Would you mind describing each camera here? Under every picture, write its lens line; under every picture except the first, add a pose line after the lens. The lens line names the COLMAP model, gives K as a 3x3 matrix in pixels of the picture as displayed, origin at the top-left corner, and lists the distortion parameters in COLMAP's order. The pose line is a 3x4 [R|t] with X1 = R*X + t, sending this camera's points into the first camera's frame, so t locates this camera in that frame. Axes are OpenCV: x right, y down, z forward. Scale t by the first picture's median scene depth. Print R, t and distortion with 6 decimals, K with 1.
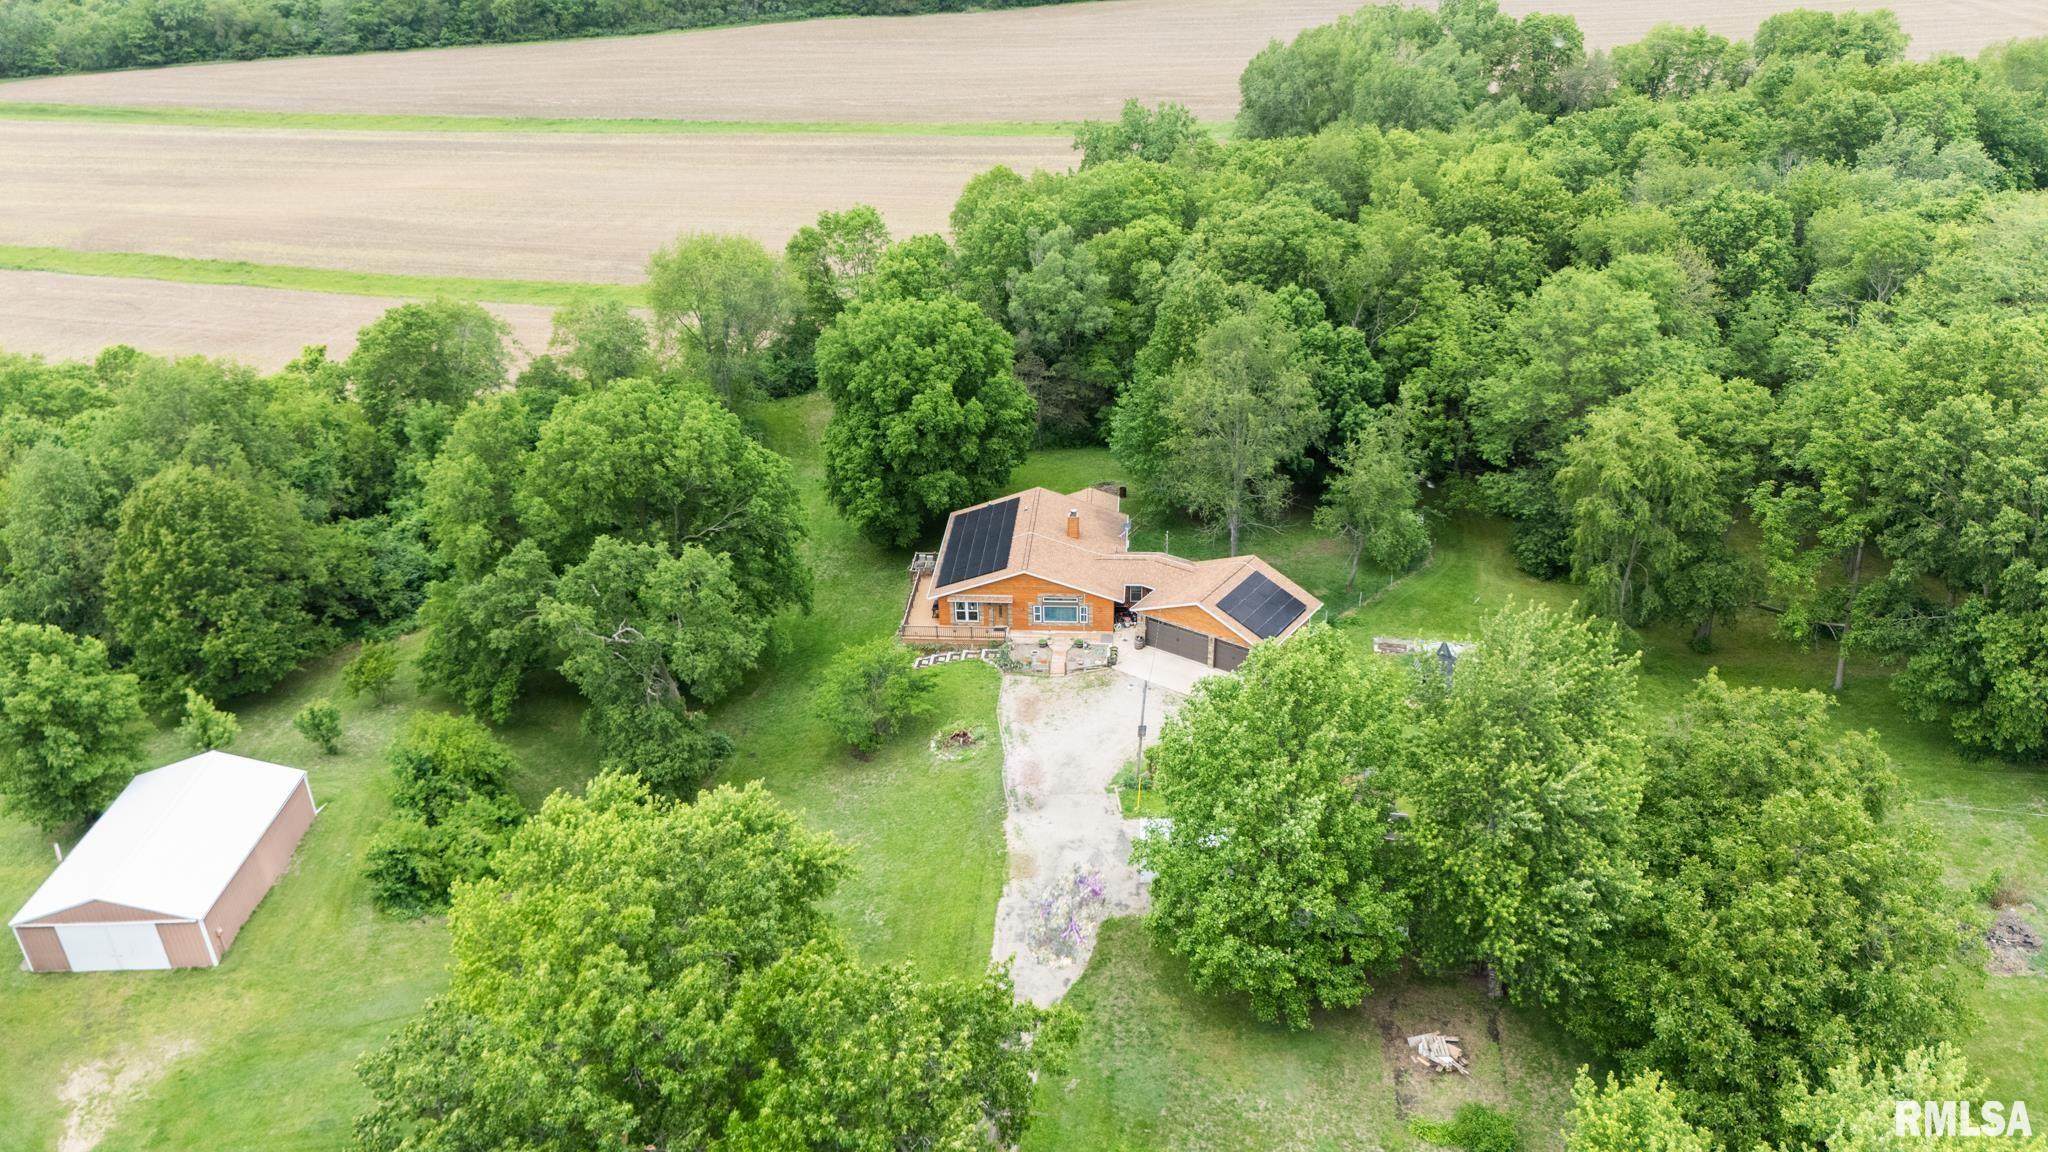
lens RADIAL K [[1506.7, 0, 1024.0], [0, 1506.7, 576.0], [0, 0, 1]] dist [0.071116, -0.069036]
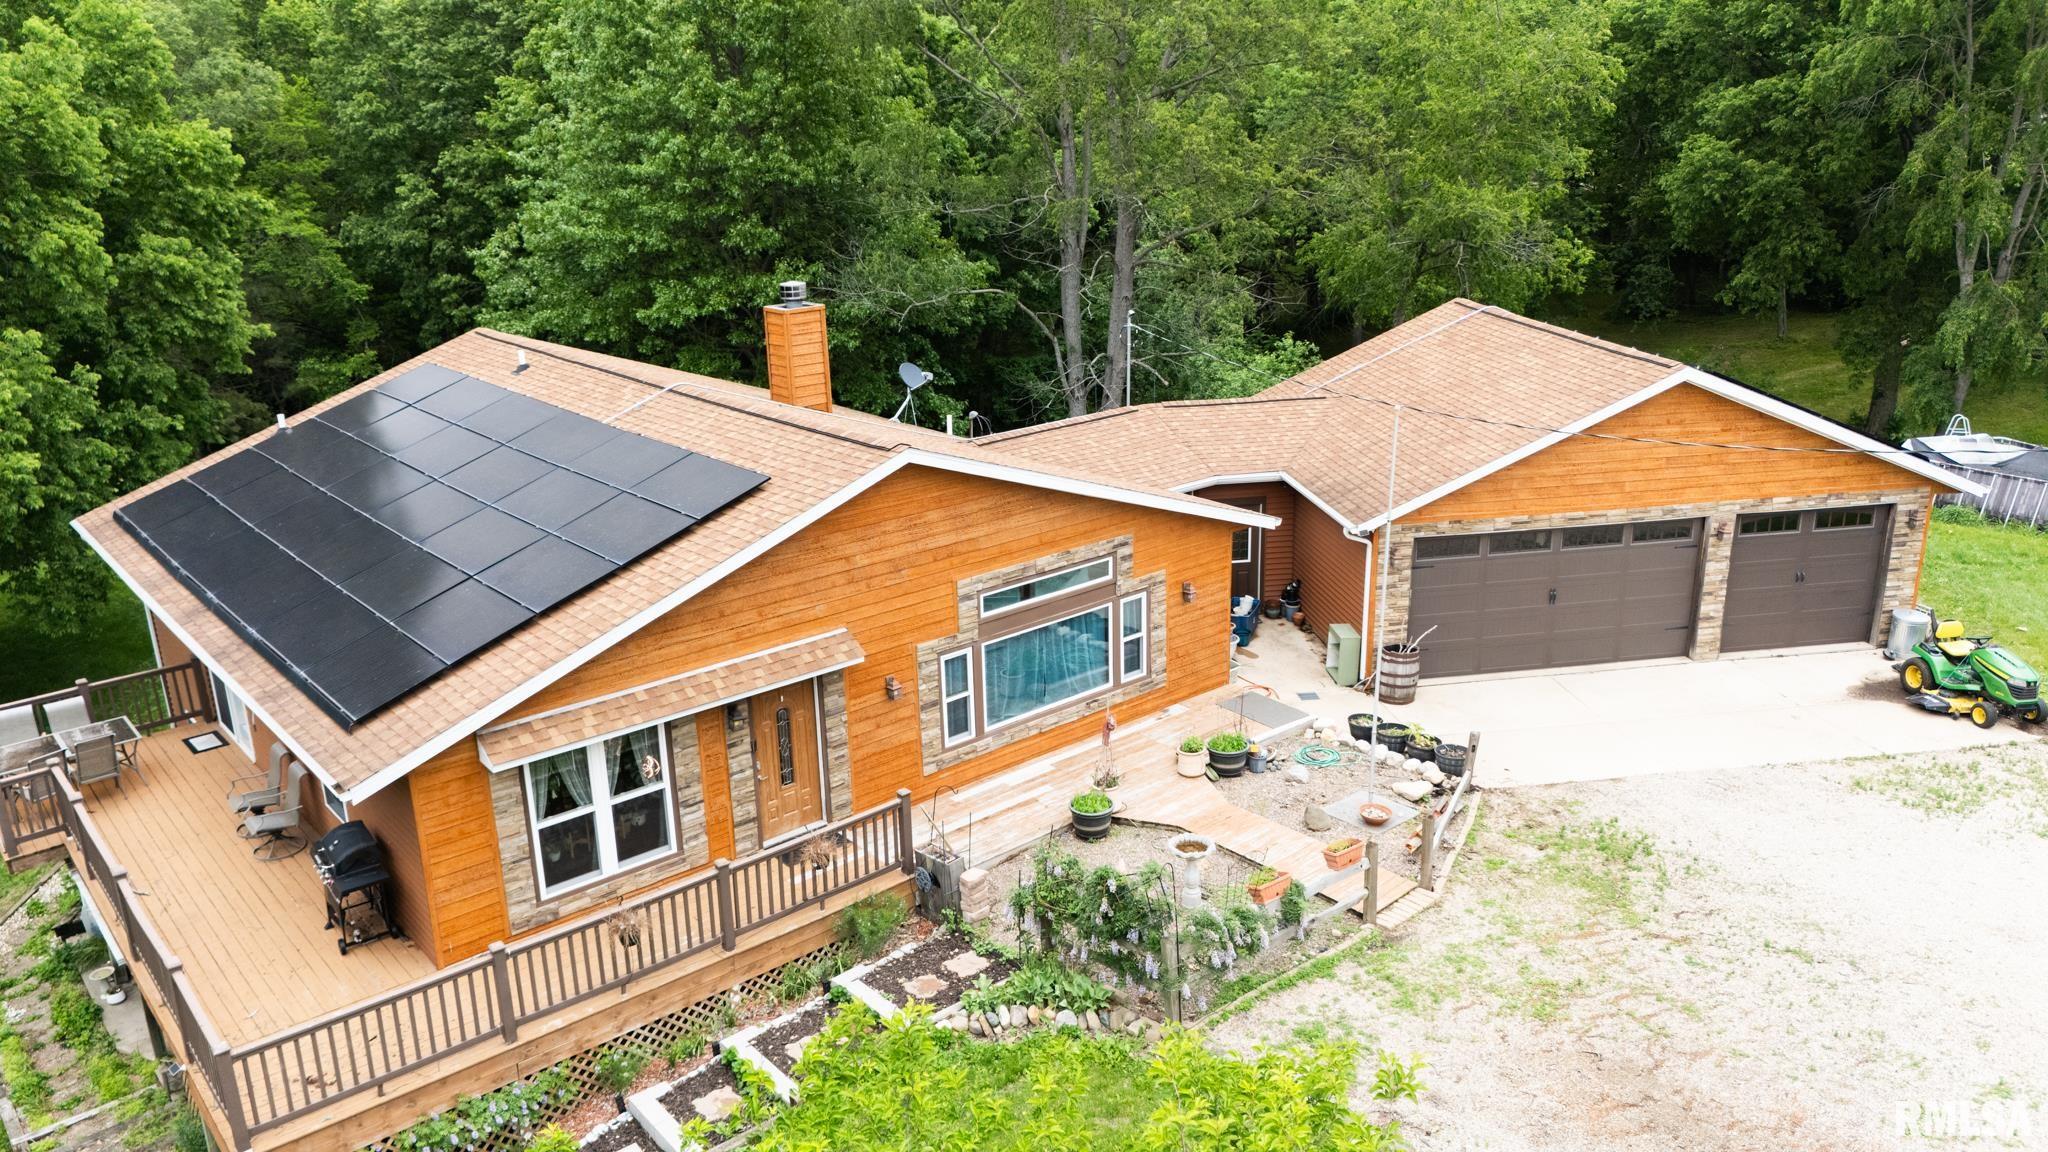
lens RADIAL K [[1516.1, 0, 1024.0], [0, 1516.1, 576.0], [0, 0, 1]] dist [0.028789, -0.004586]
pose [[0.707276, -0.208175, 0.675592, -0.099975], [0.341337, 0.937443, -0.068483, 0.024209], [-0.619072, 0.279041, 0.734089, 0.767267]]
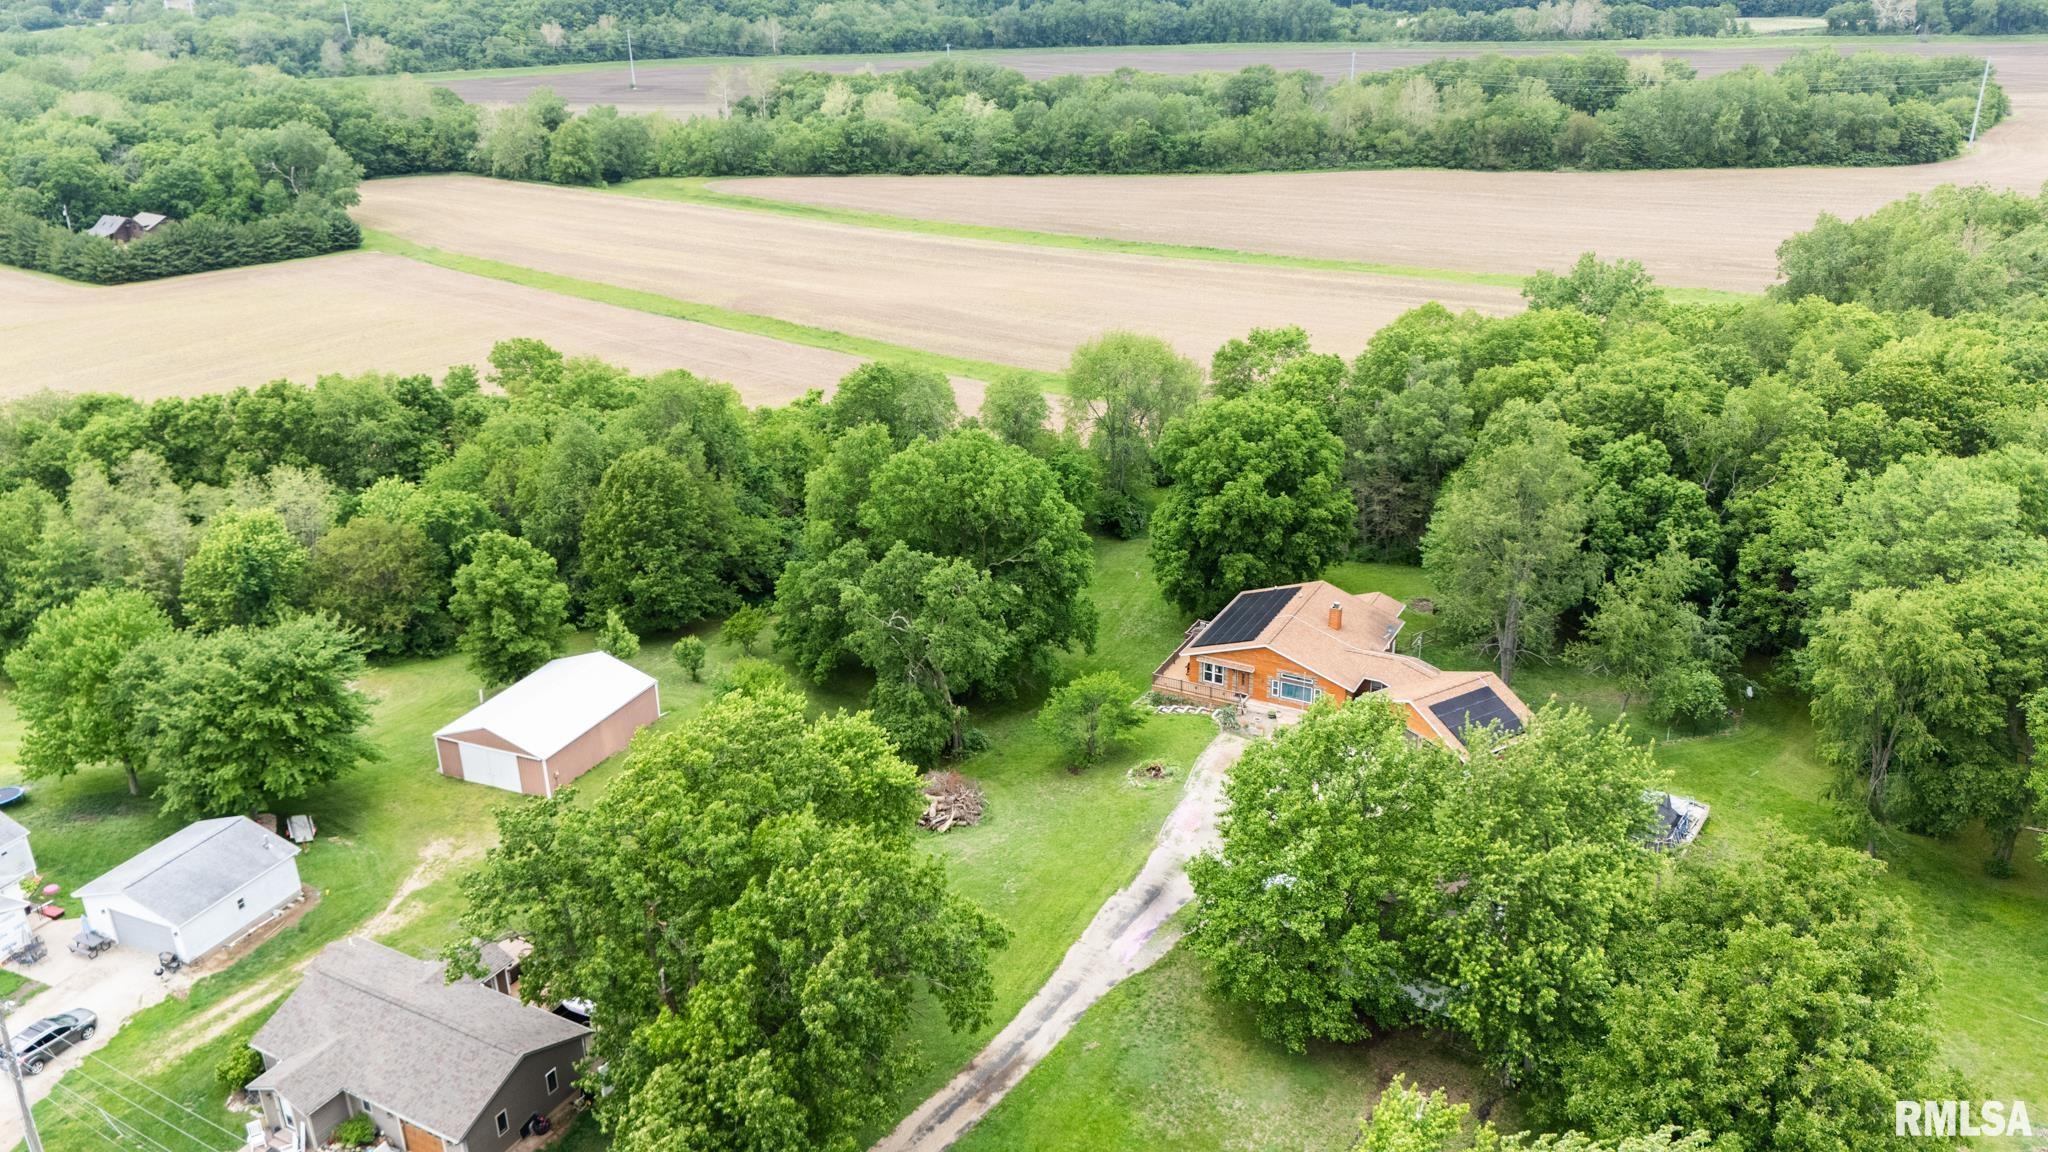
lens RADIAL K [[1506.7, 0, 1024.0], [0, 1506.7, 576.0], [0, 0, 1]] dist [0.071116, -0.069036]
pose [[0.915244, 0.165302, -0.367428, 0.206877], [-0.197343, 0.979000, -0.051130, 0.034002], [0.351260, 0.119306, 0.928646, -0.073197]]
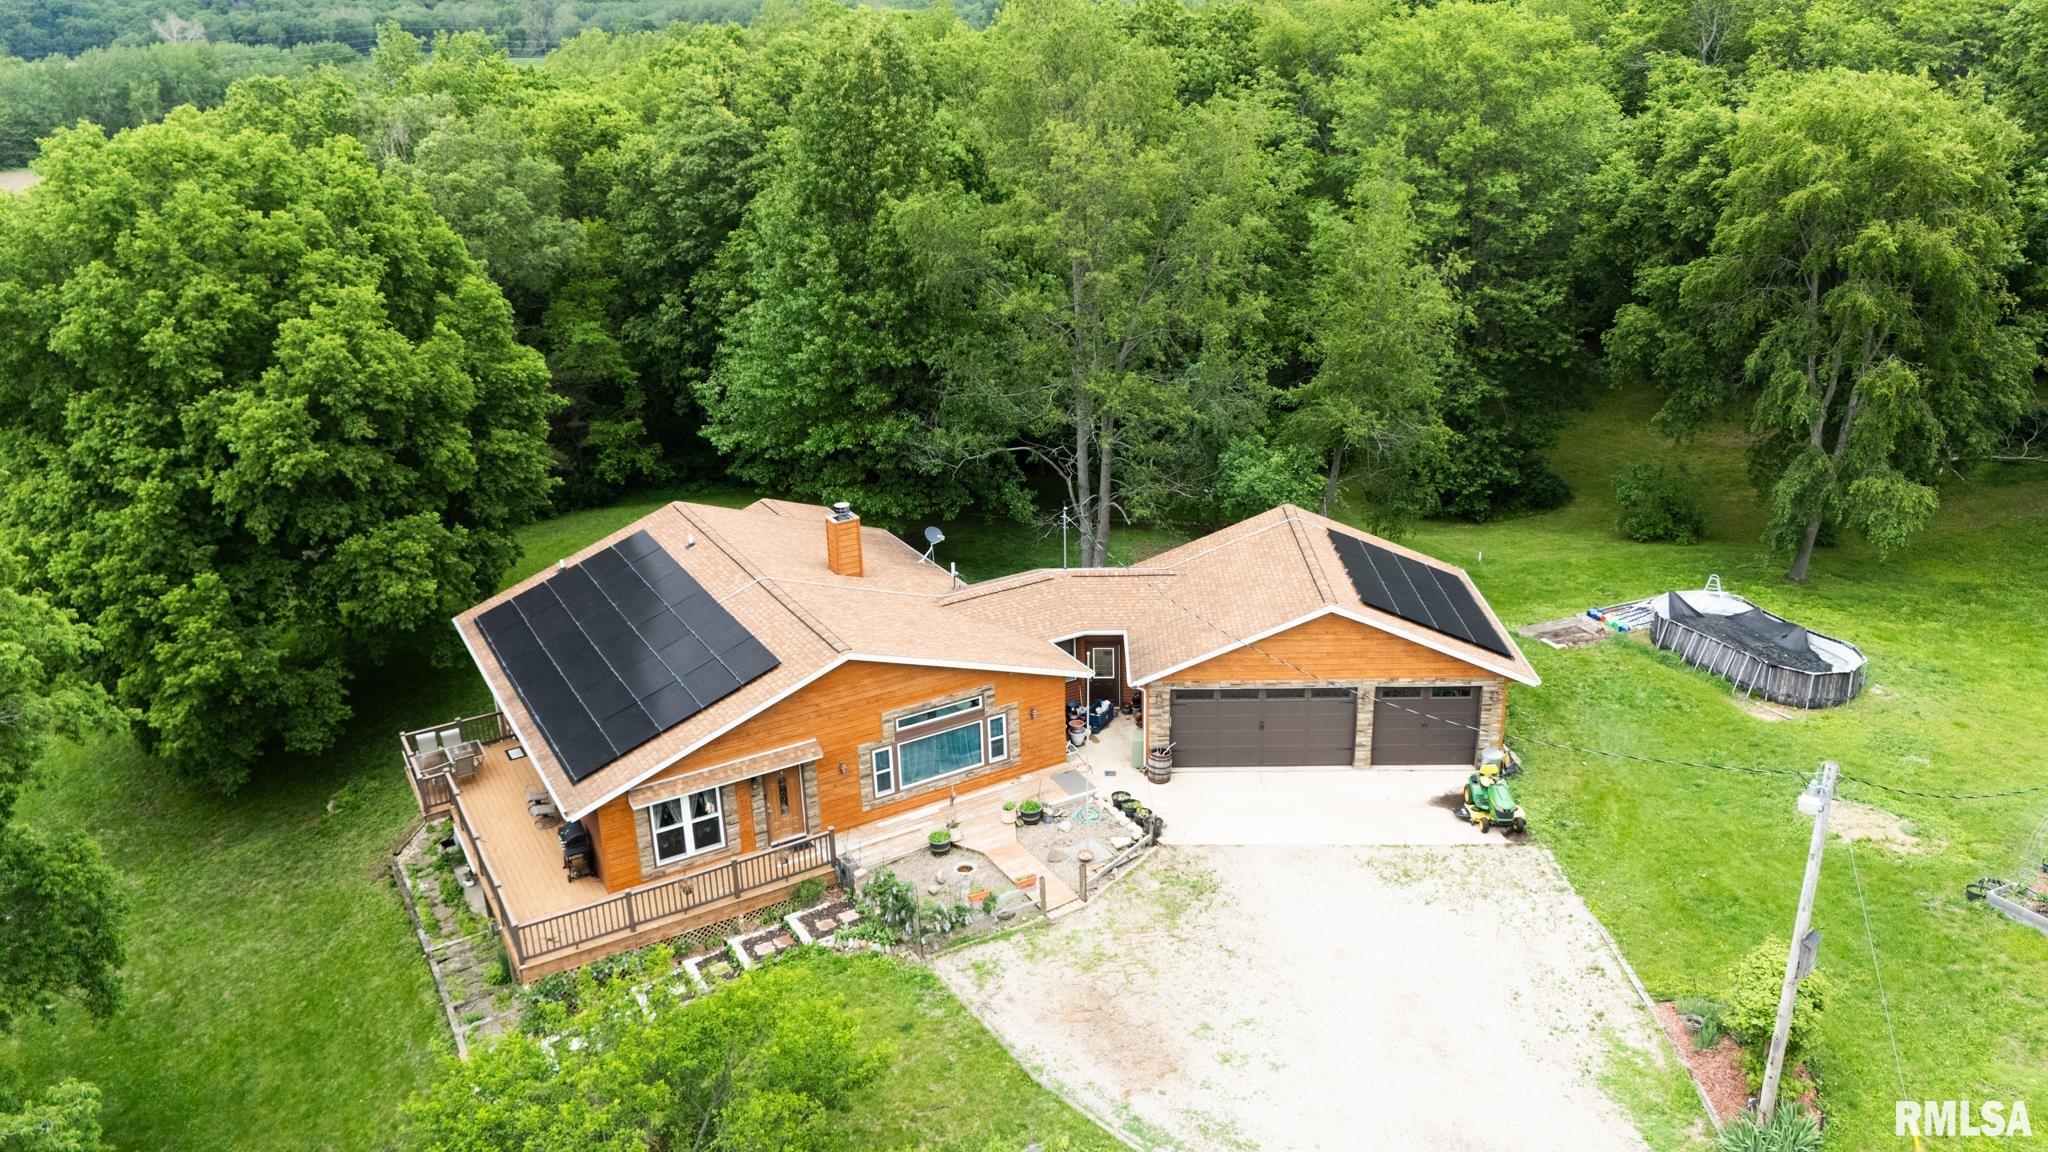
lens RADIAL K [[1506.7, 0, 1024.0], [0, 1506.7, 576.0], [0, 0, 1]] dist [0.071116, -0.069036]
pose [[0.826754, -0.203246, 0.524565, -0.128242], [0.275226, 0.959374, -0.062063, 0.010845], [-0.490640, 0.195685, 0.849105, 0.603980]]
